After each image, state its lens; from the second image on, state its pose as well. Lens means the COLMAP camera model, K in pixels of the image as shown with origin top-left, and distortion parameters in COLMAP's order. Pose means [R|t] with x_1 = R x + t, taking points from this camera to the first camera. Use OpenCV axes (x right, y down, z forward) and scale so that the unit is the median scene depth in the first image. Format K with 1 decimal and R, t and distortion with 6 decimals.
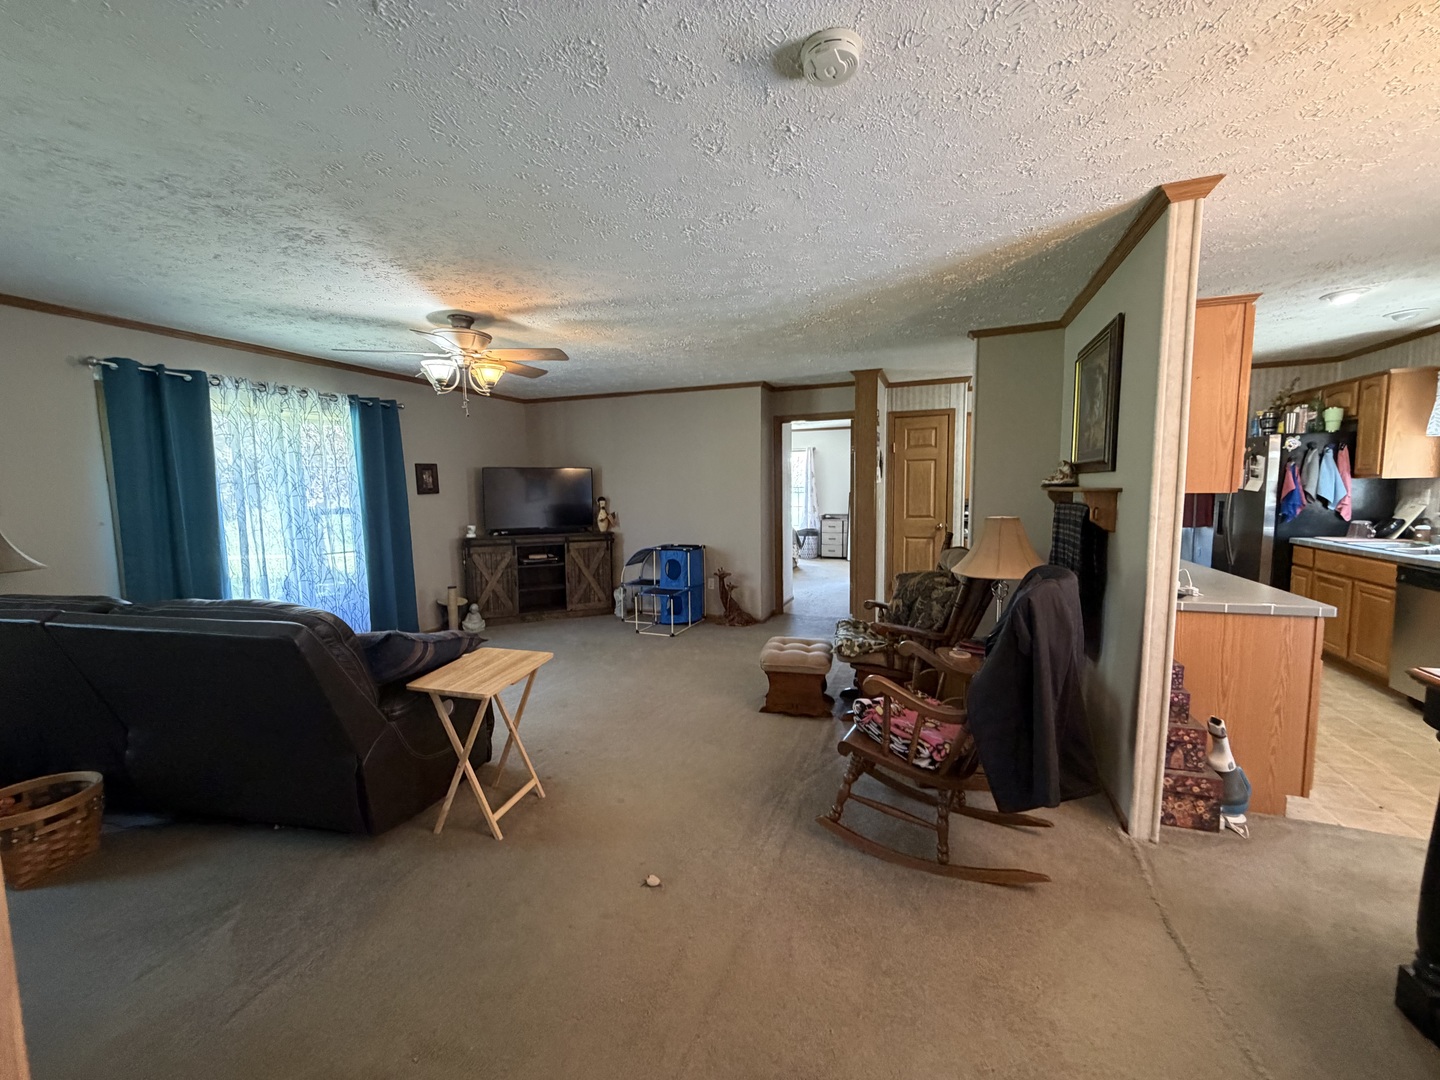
lens RADIAL K [[572.7, 0, 712.5], [0, 572.7, 540.3], [0, 0, 1]] dist [-0.002541, 0.000137]
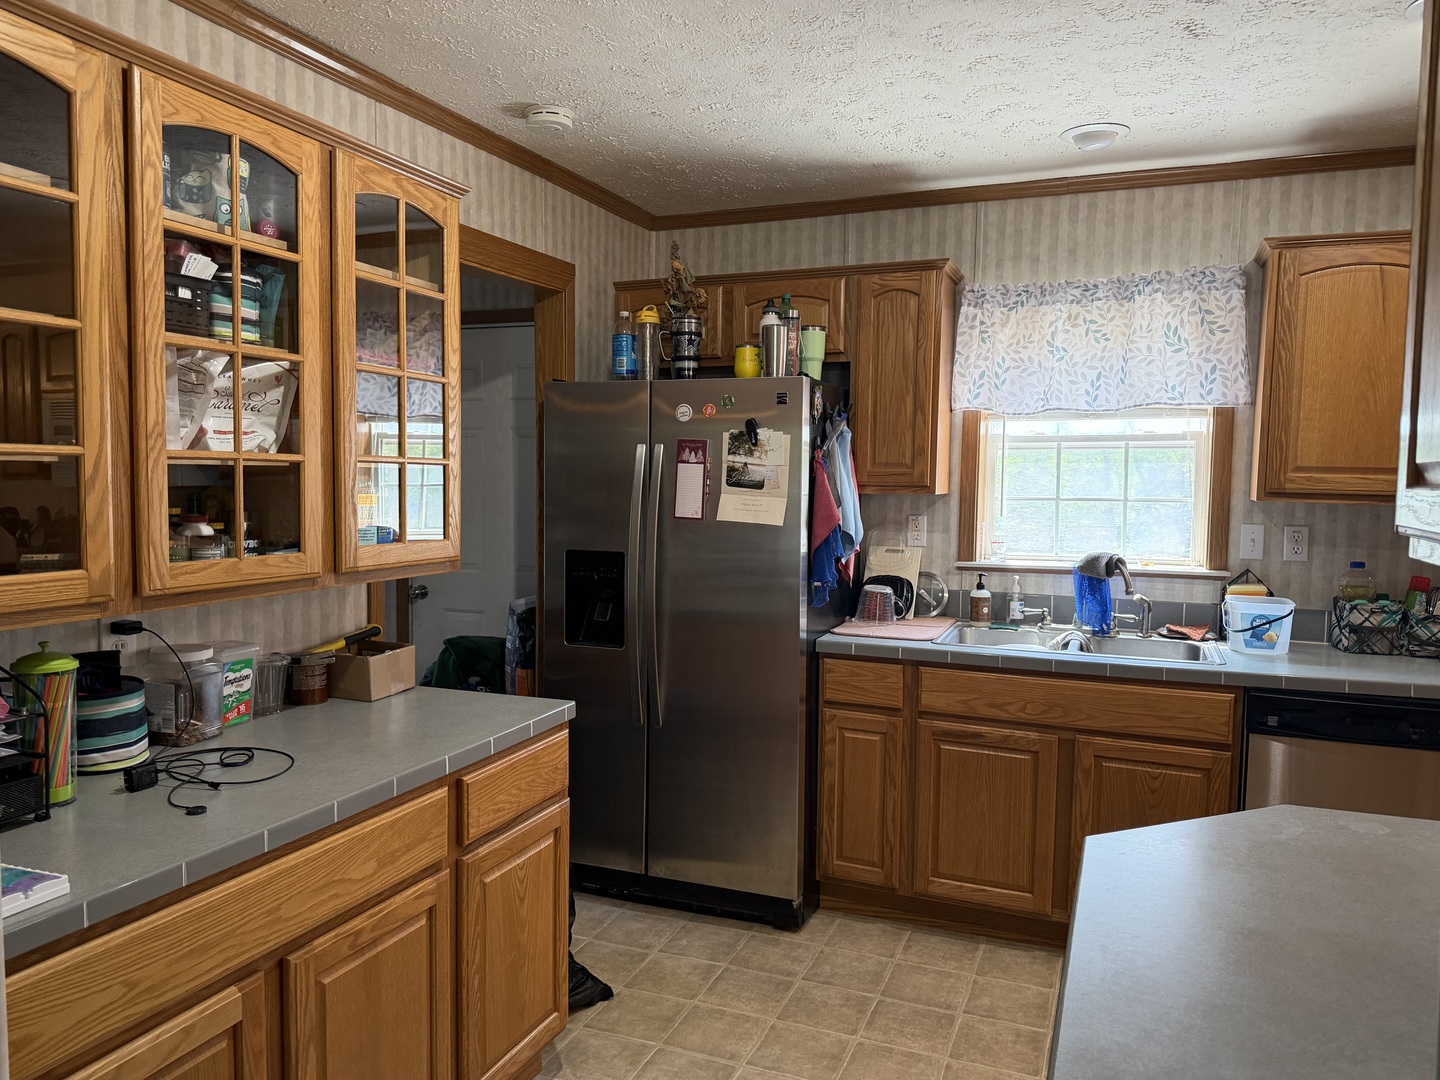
lens RADIAL K [[1032.2, 0, 726.8], [0, 1032.2, 535.0], [0, 0, 1]] dist [0.167463, -0.353516]
pose [[0.000643, -0.038984, 0.999240, 0.324829], [0.083538, 0.995749, 0.038794, -0.124046], [-0.996504, 0.083450, 0.003897, 1.180940]]
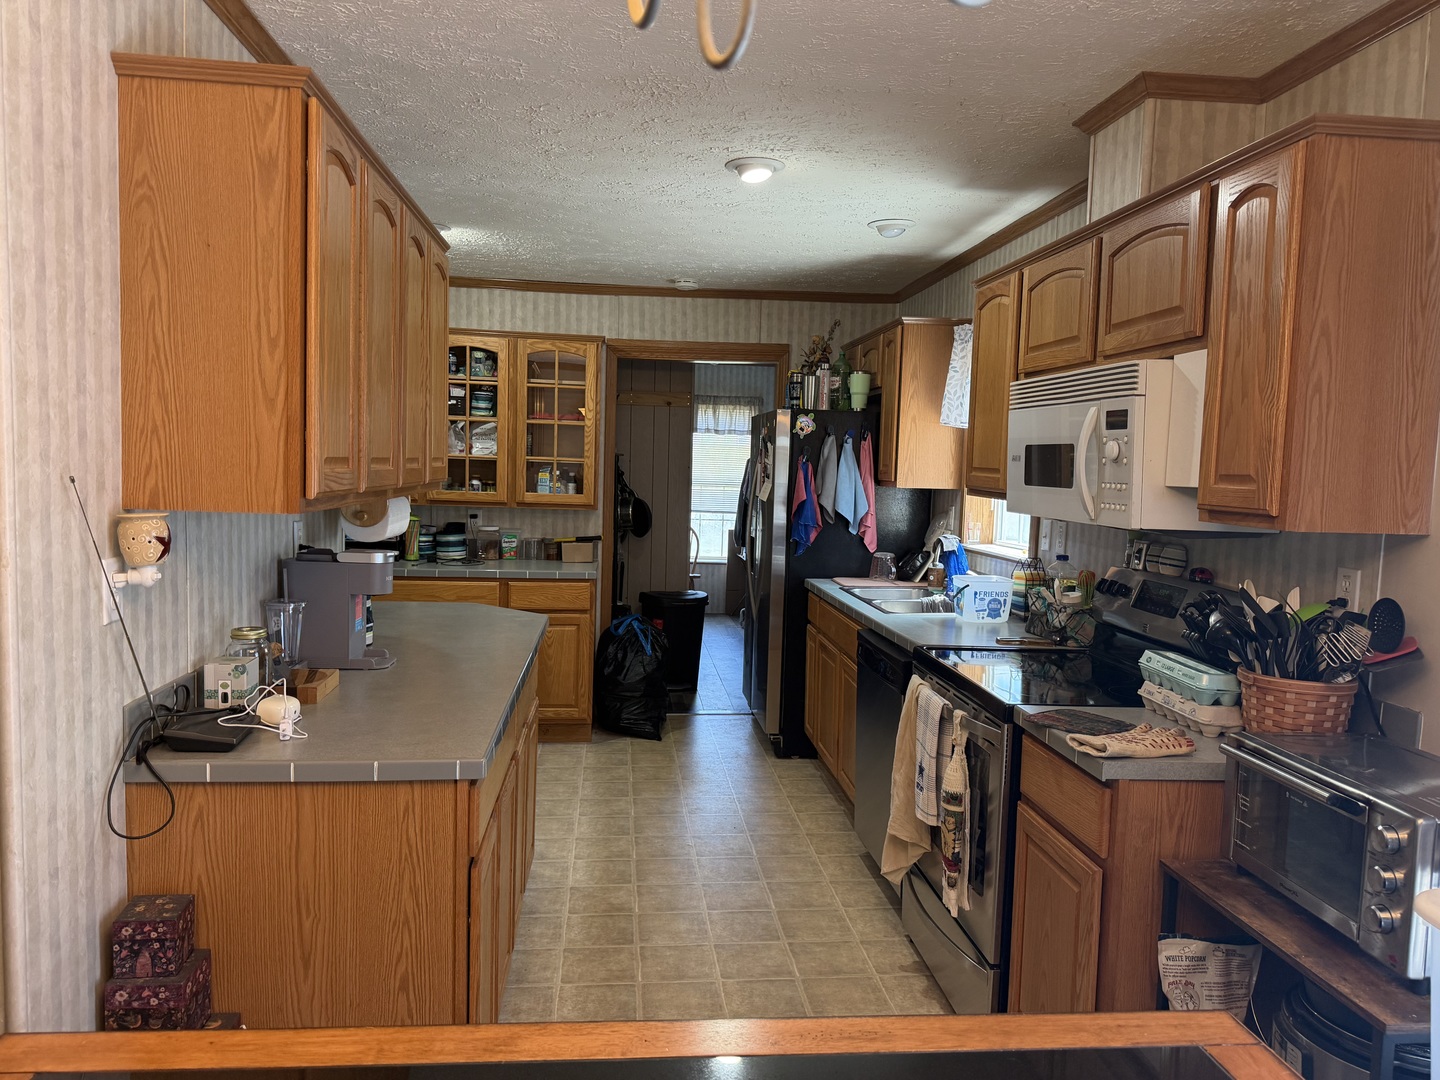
lens RADIAL K [[1021.3, 0, 714.9], [0, 1021.3, 545.0], [0, 0, 1]] dist [0.094292, -0.122387]
pose [[0.889790, 0.009603, 0.456269, 0.474728], [-0.004023, 0.999905, -0.013200, -0.028543], [-0.456353, 0.009910, 0.889744, 0.074034]]
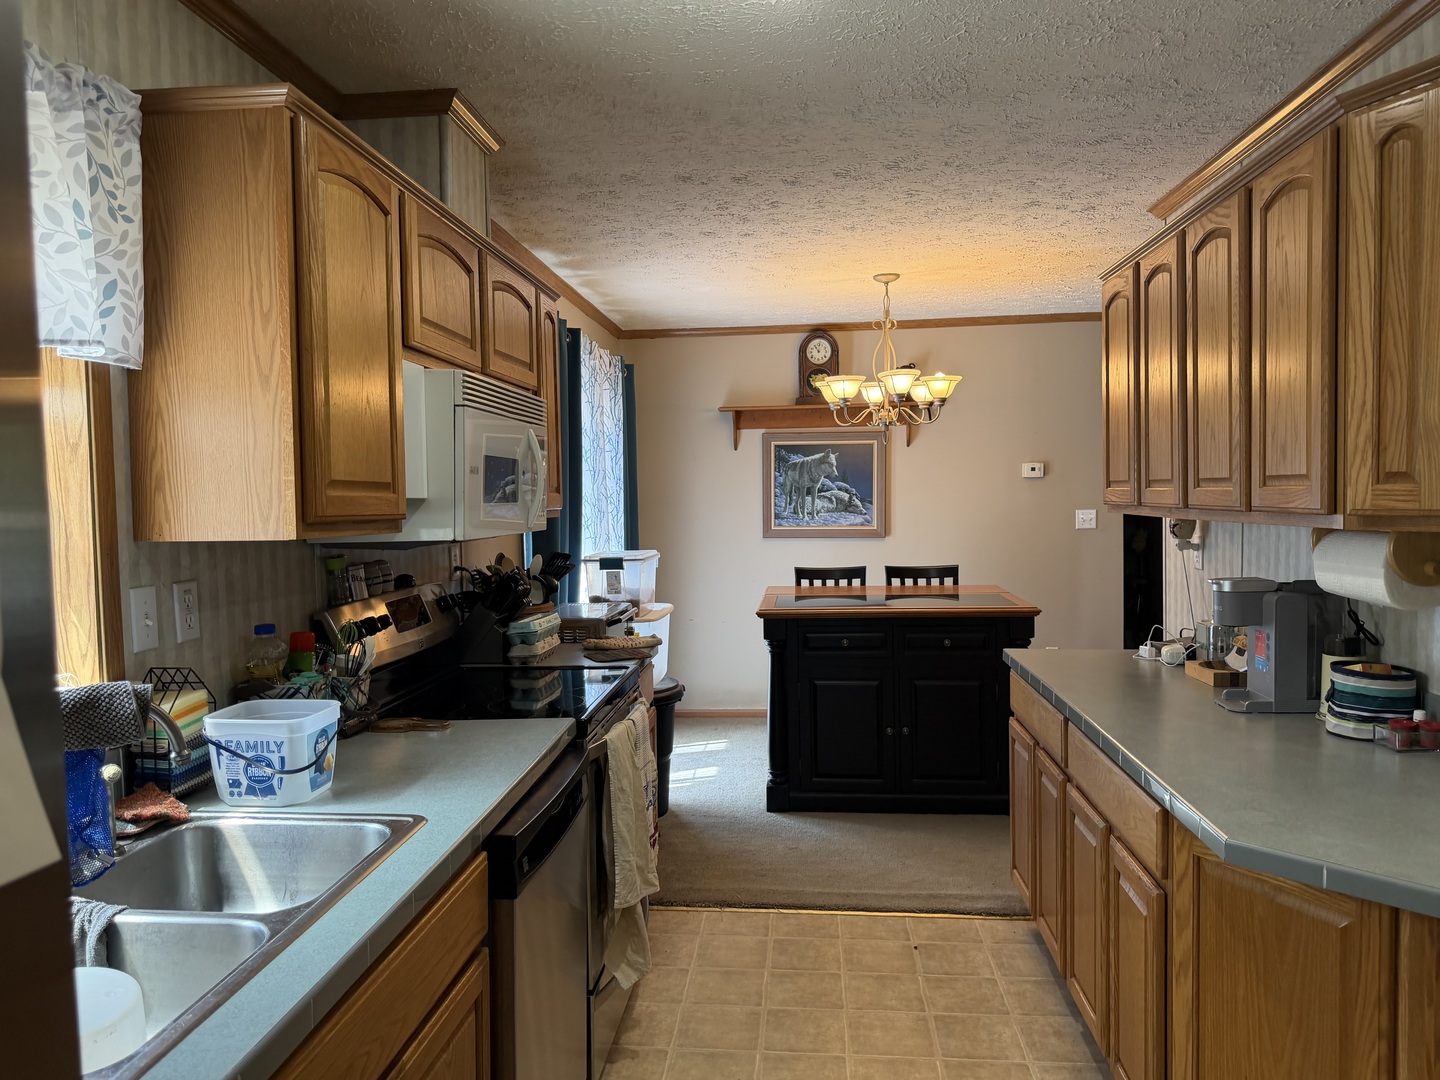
lens RADIAL K [[1021.3, 0, 714.9], [0, 1021.3, 545.0], [0, 0, 1]] dist [0.094292, -0.122387]
pose [[-0.959124, 0.053889, -0.277806, 1.051636], [0.012966, 0.989038, 0.147092, -0.146897], [0.282688, 0.137478, -0.949309, 1.265105]]
